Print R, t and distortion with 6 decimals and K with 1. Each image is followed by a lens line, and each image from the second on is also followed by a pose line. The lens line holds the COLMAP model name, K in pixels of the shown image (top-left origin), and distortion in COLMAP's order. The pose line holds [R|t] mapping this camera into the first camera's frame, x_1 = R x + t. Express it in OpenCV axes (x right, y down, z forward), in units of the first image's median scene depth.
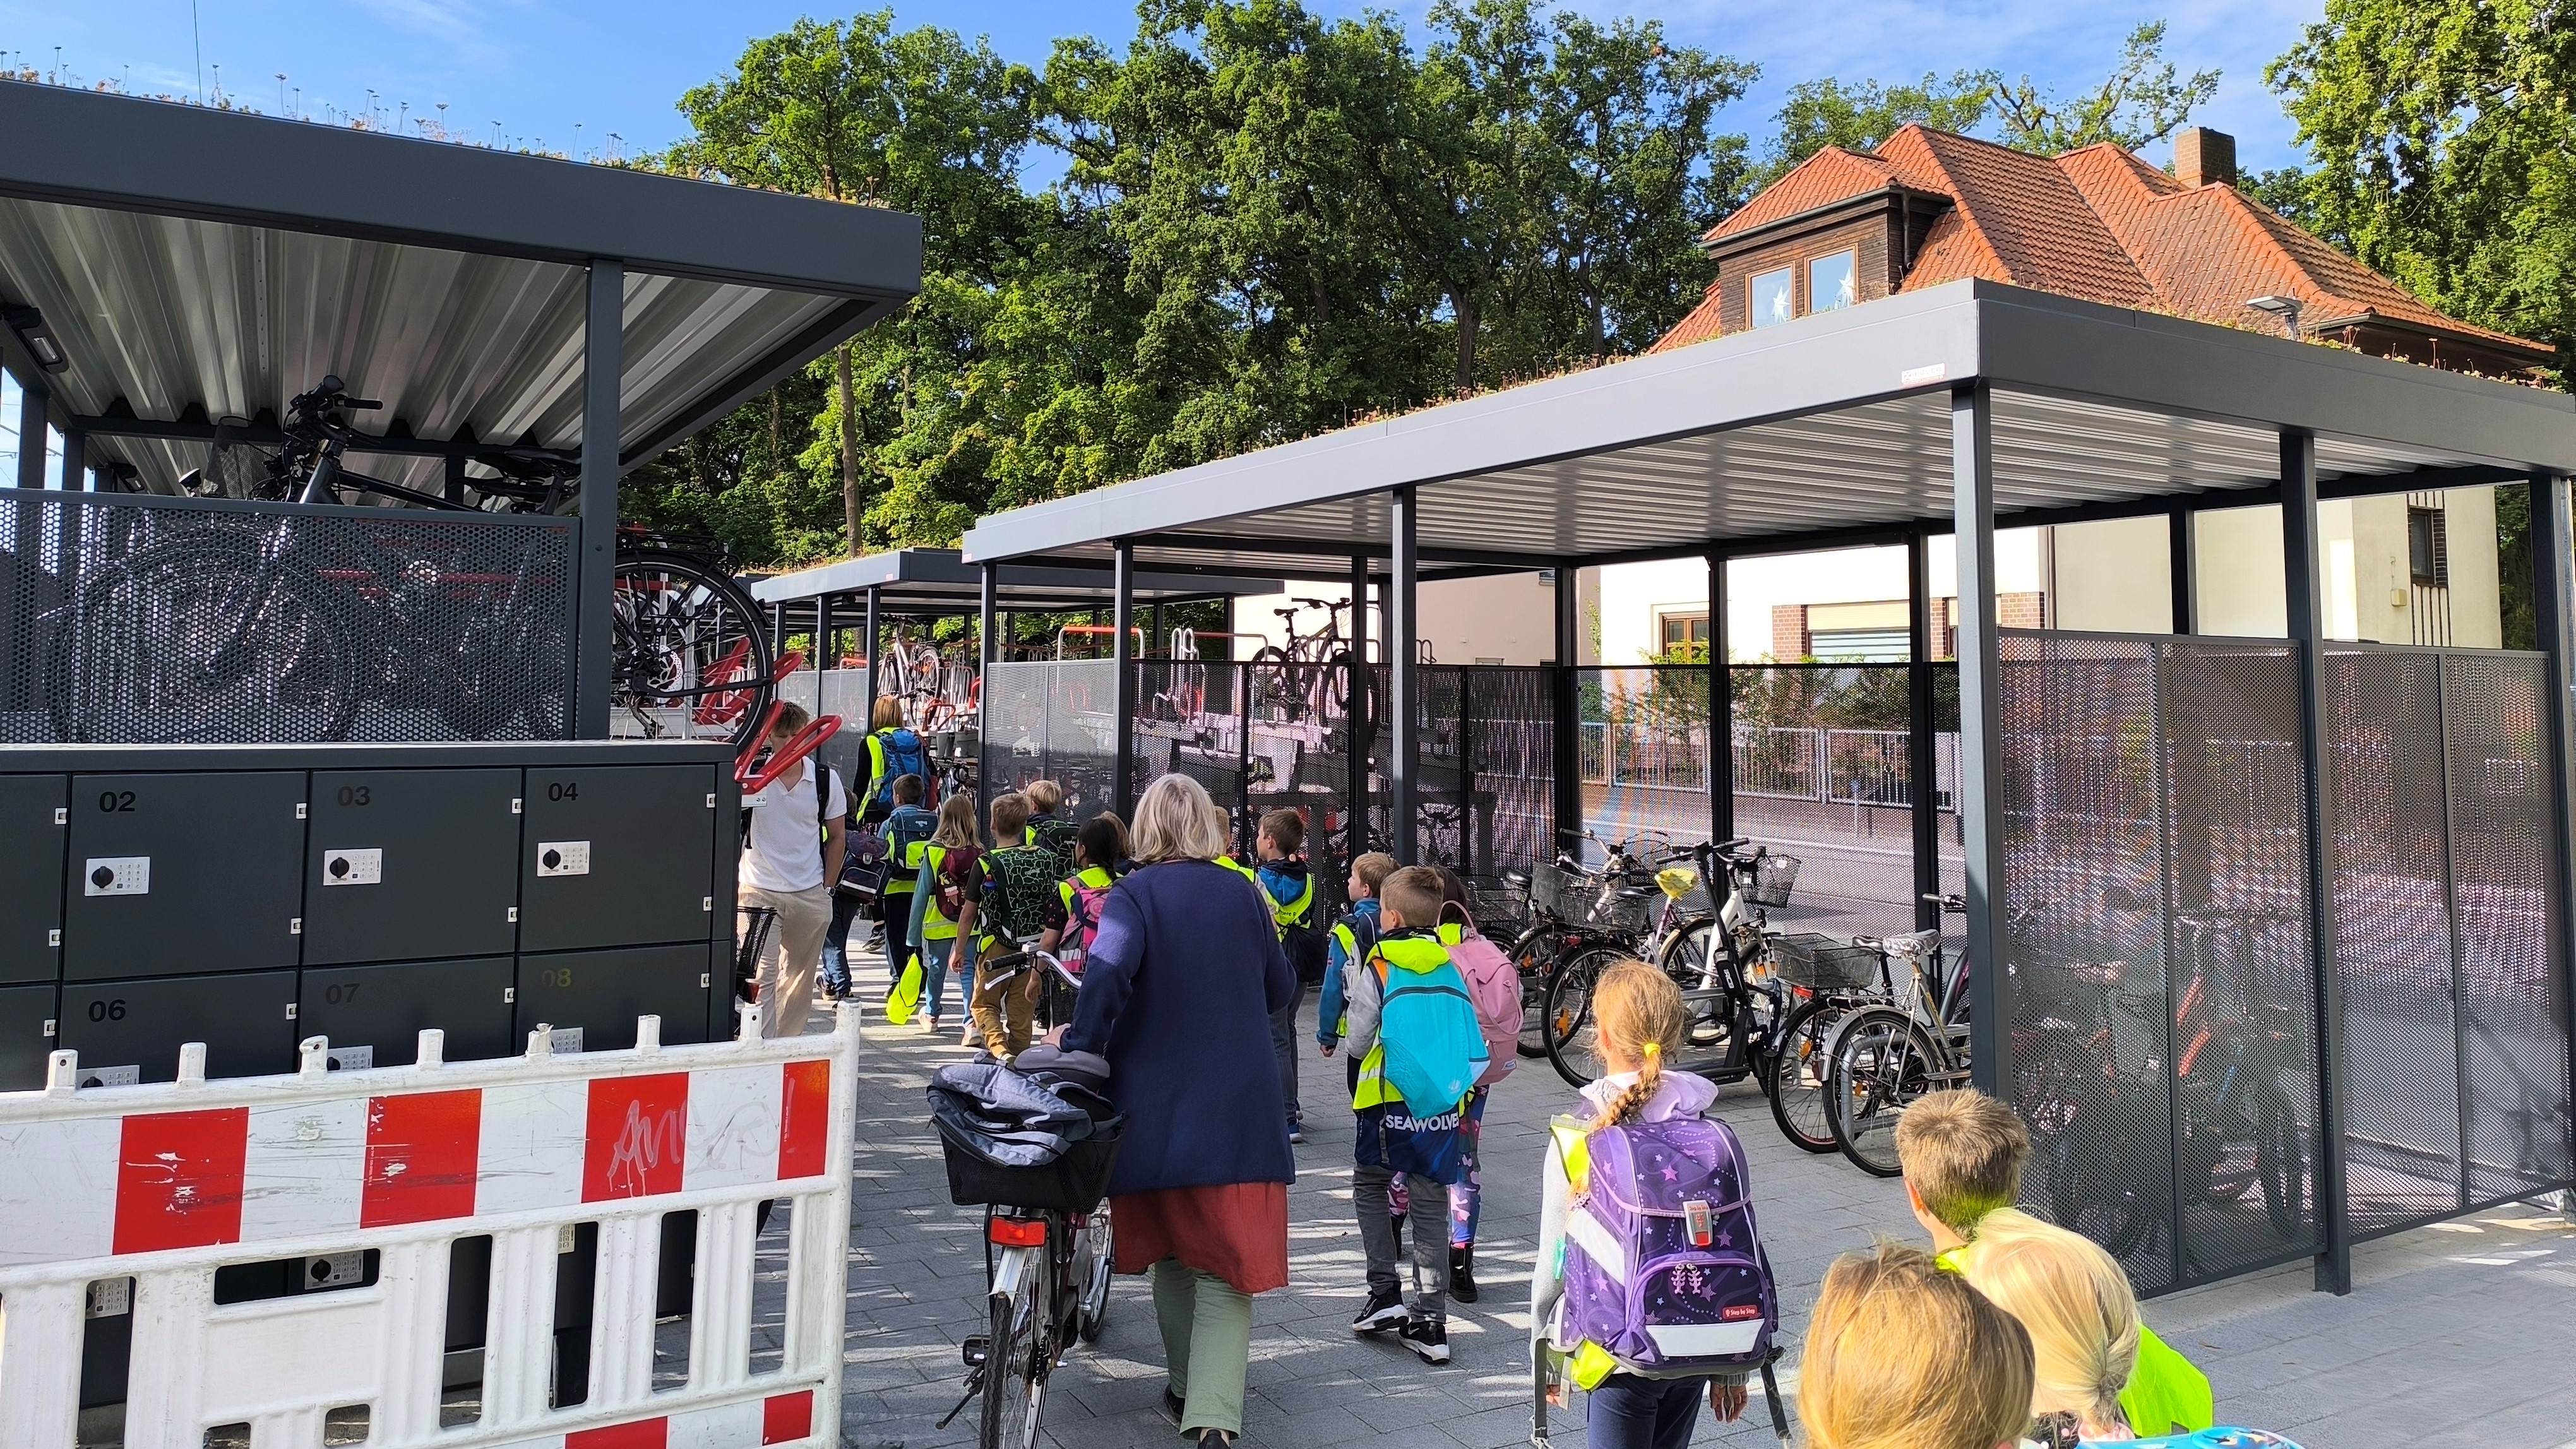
lens RADIAL K [[1771.6, 0, 1284.1], [0, 1771.6, 606.0], [0, 0, 1]] dist [0.093923, -0.000614]
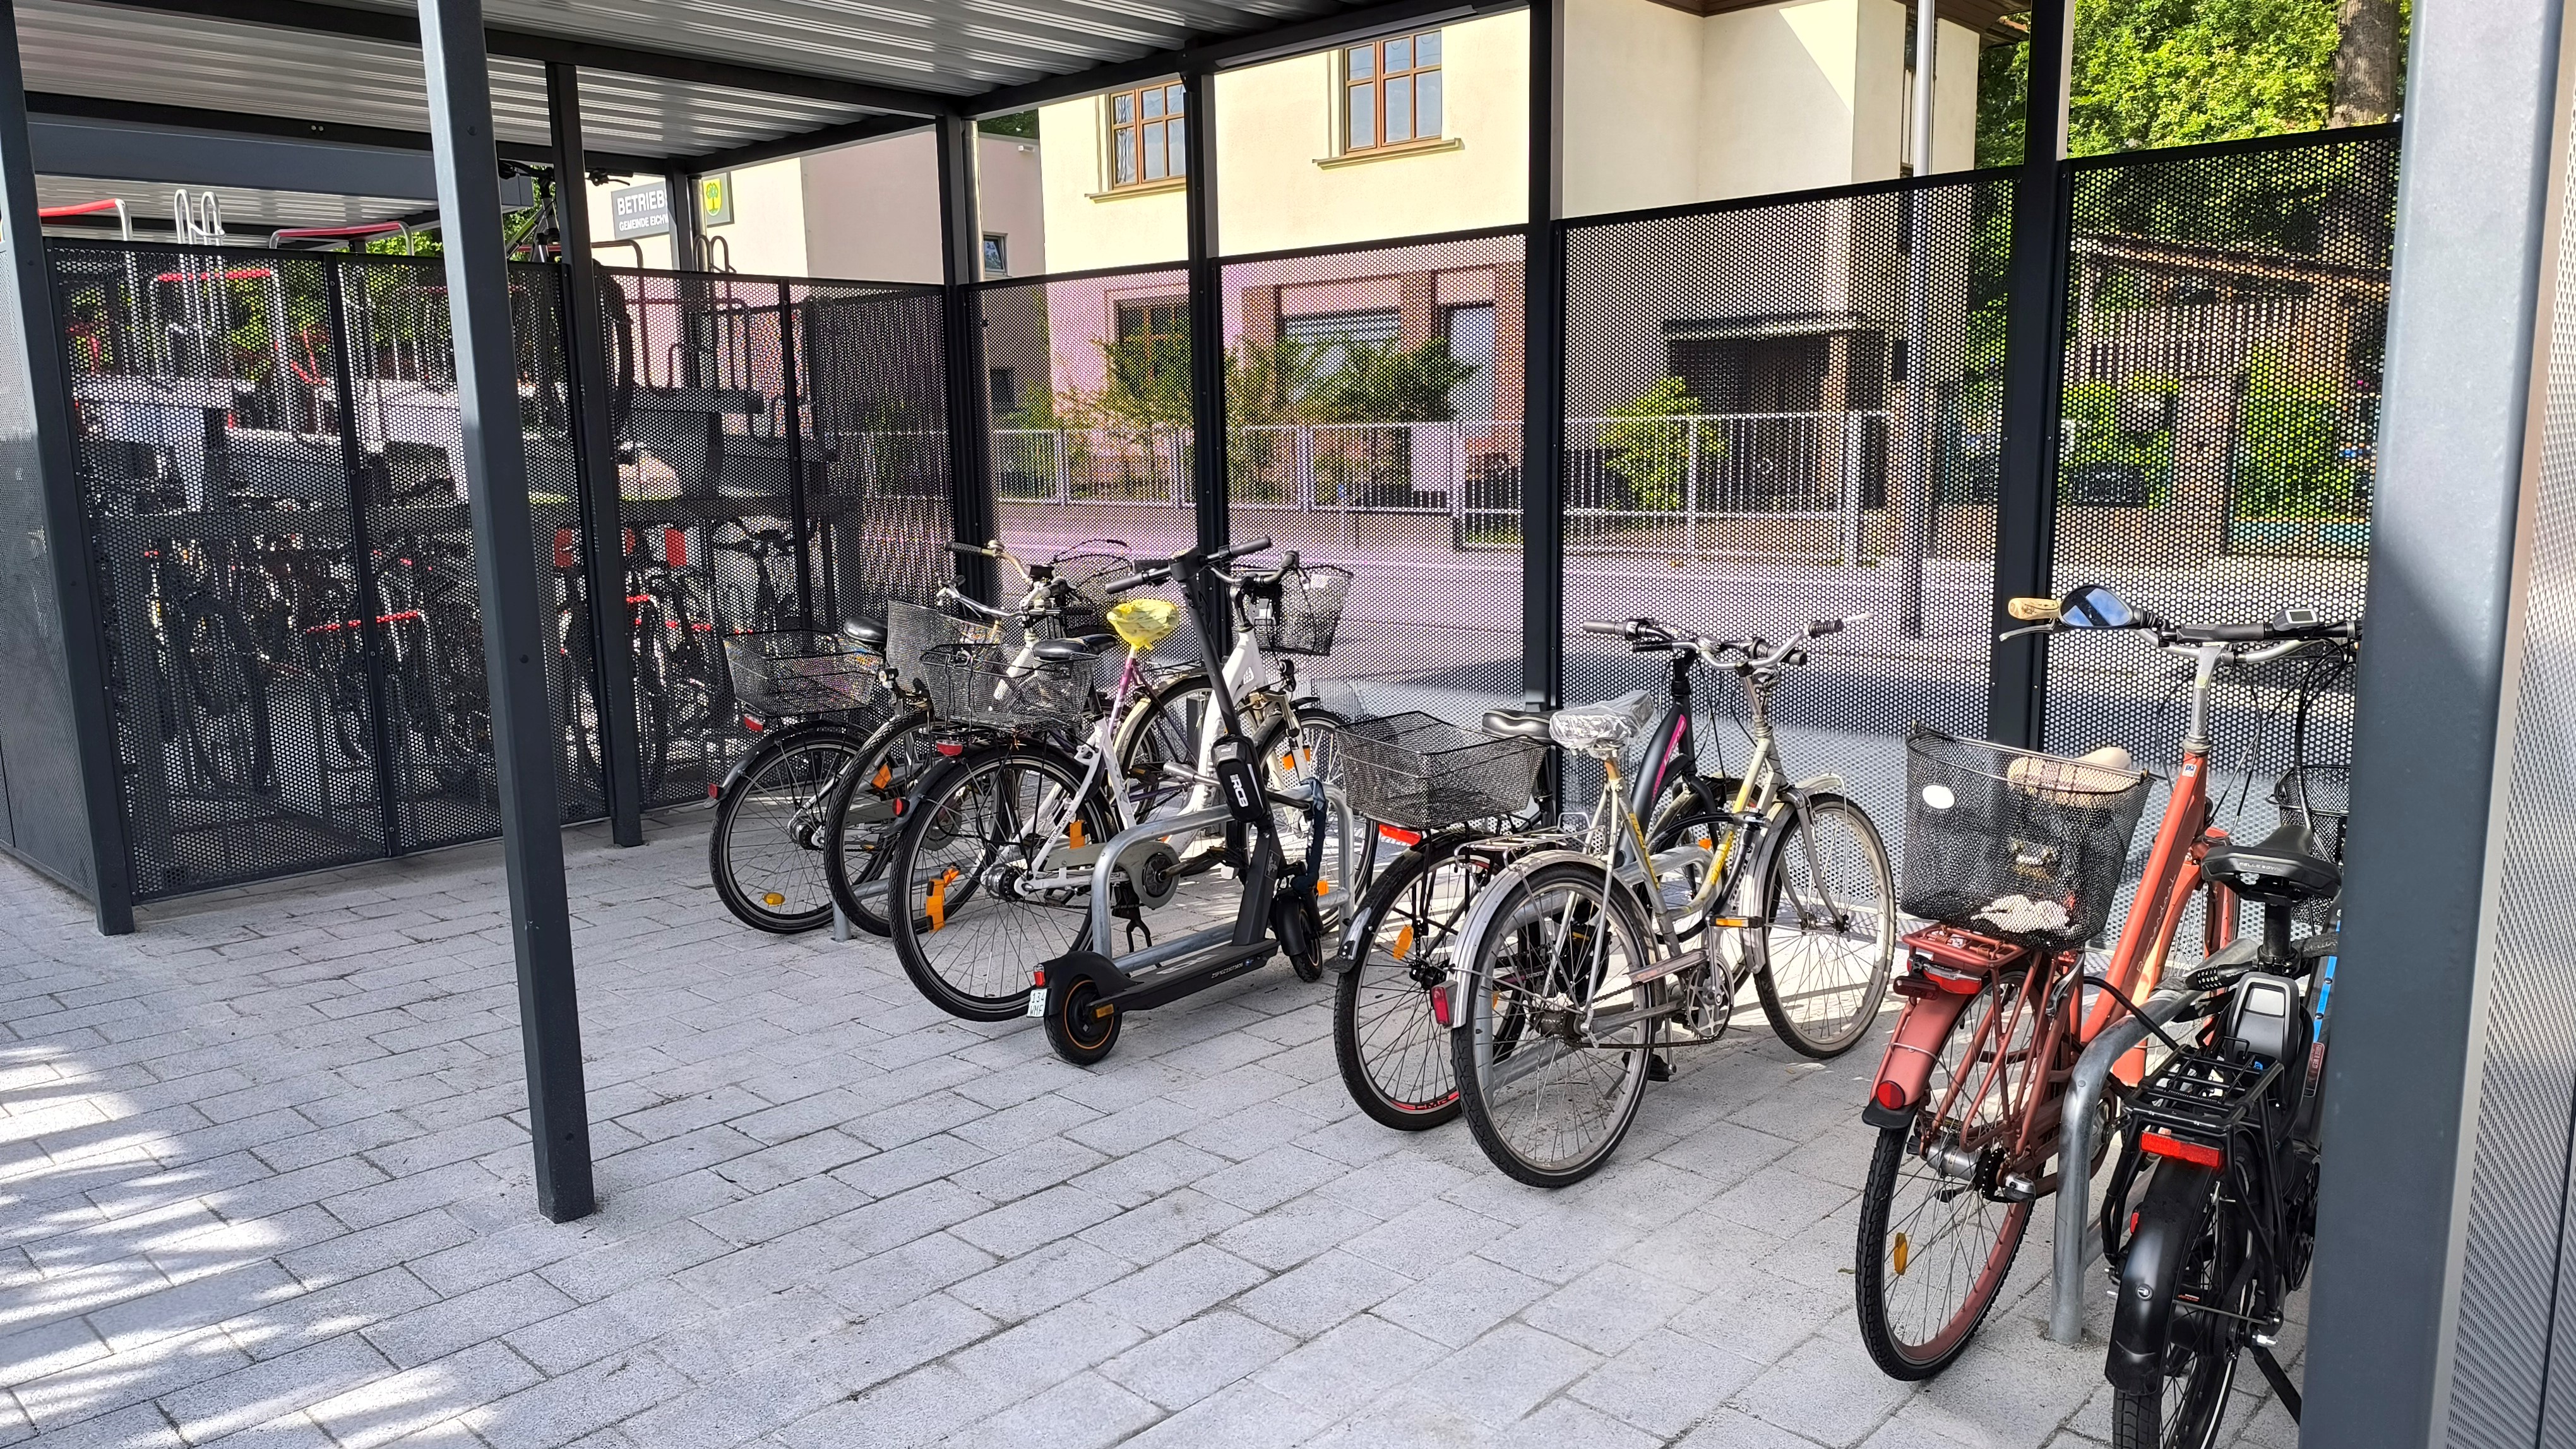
lens RADIAL K [[1773.3, 0, 1293.8], [0, 1773.3, 731.2], [0, 0, 1]] dist [-0.017726, -0.004172]
pose [[0.953962, -0.073521, 0.290775, 0.091284], [0.008782, 0.975921, 0.217946, 0.060657], [-0.299798, -0.205359, 0.931638, 0.418066]]
